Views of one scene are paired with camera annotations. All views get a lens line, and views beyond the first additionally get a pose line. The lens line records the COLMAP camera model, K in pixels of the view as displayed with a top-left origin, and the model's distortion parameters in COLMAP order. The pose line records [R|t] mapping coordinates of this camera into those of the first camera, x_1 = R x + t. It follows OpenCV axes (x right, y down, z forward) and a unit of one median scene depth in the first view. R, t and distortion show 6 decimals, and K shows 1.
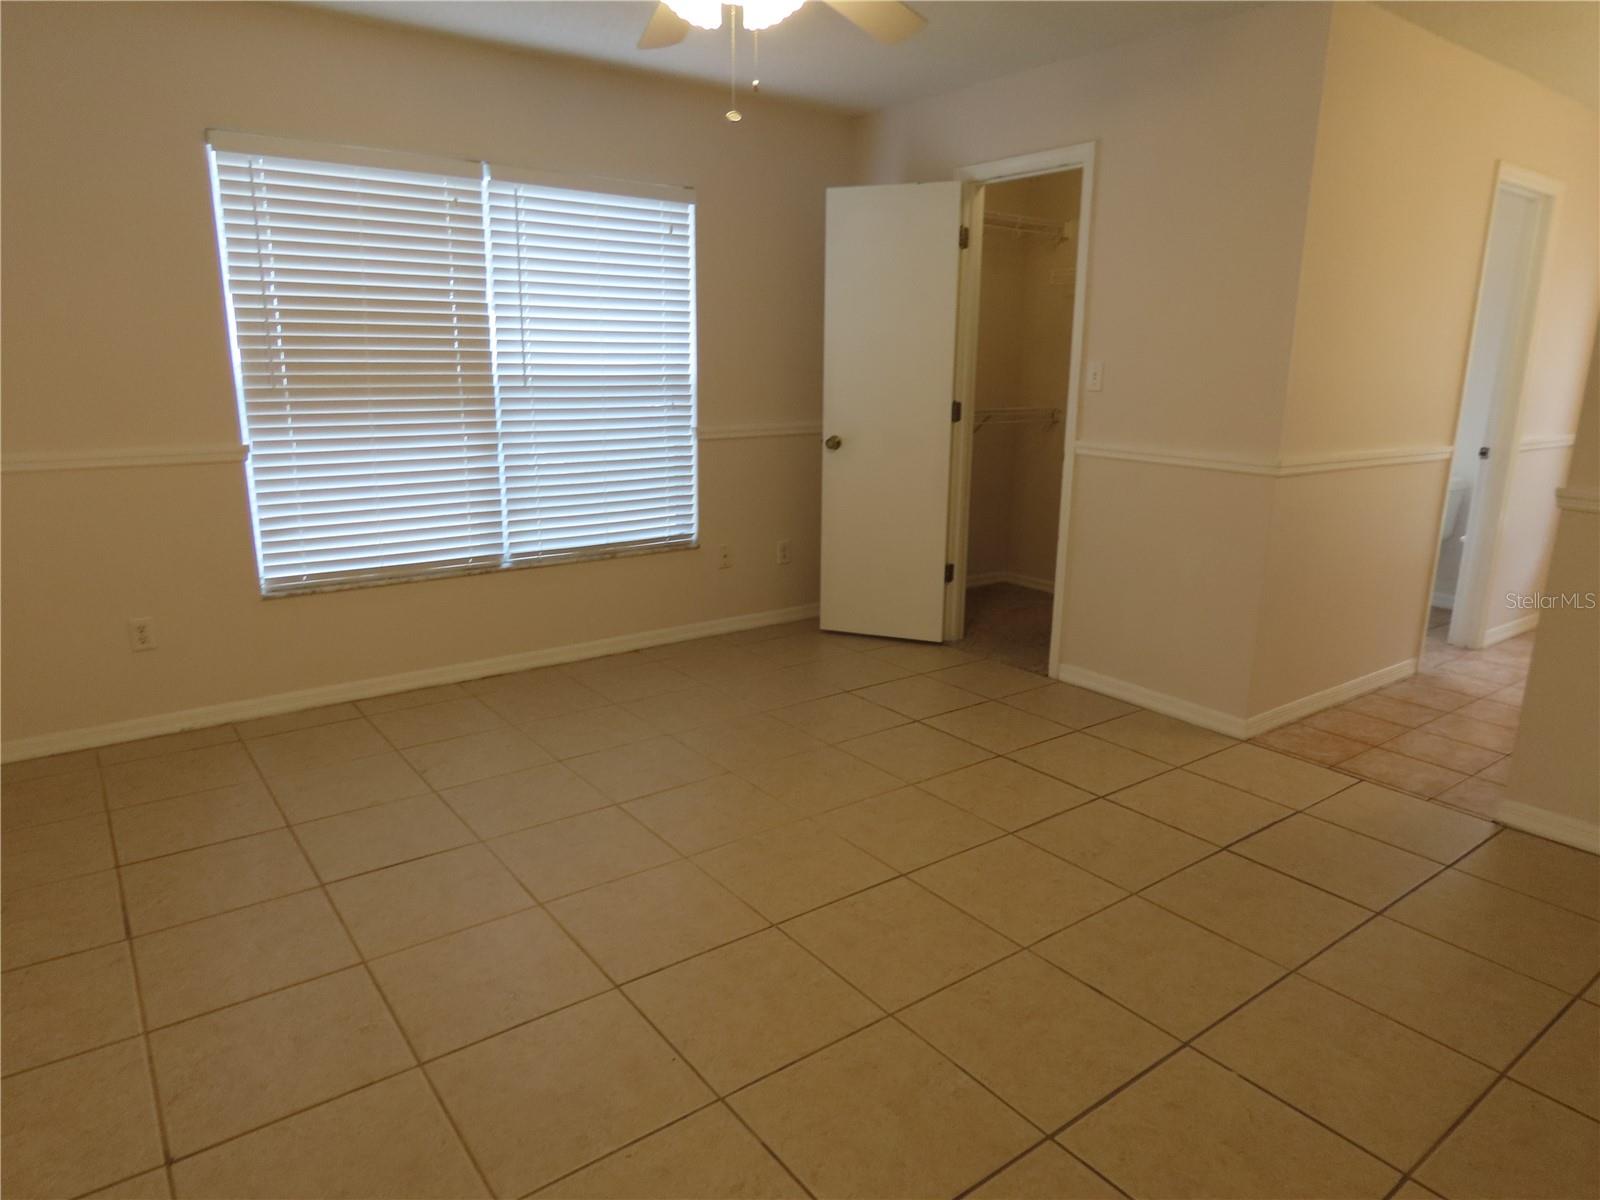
lens RADIAL K [[1007.7, 0, 803.6], [0, 1007.7, 596.5], [0, 0, 1]] dist [-0.007823, 0.000026]
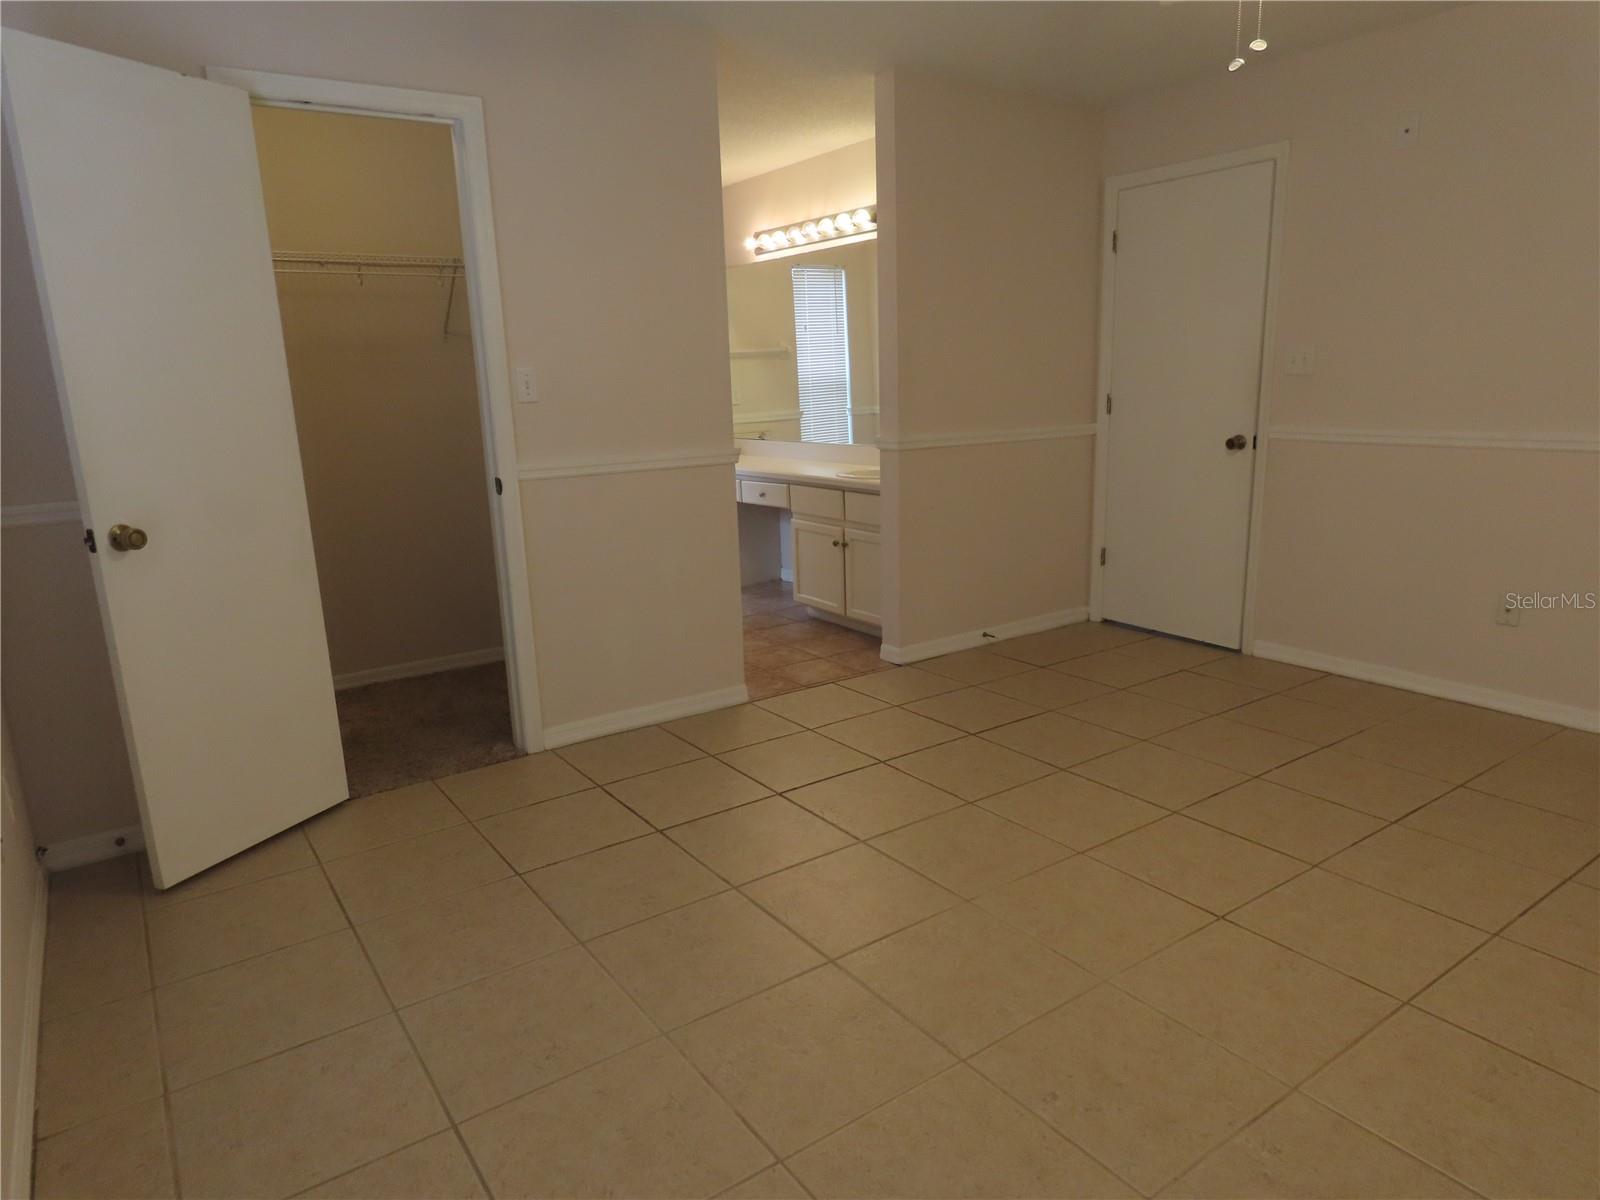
lens RADIAL K [[1007.7, 0, 803.6], [0, 1007.7, 596.5], [0, 0, 1]] dist [-0.007823, 0.000026]
pose [[0.037757, -0.233713, 0.971572, -0.476501], [0.257553, 0.941694, 0.216517, -0.148460], [-0.965526, 0.242056, 0.095749, 0.627960]]
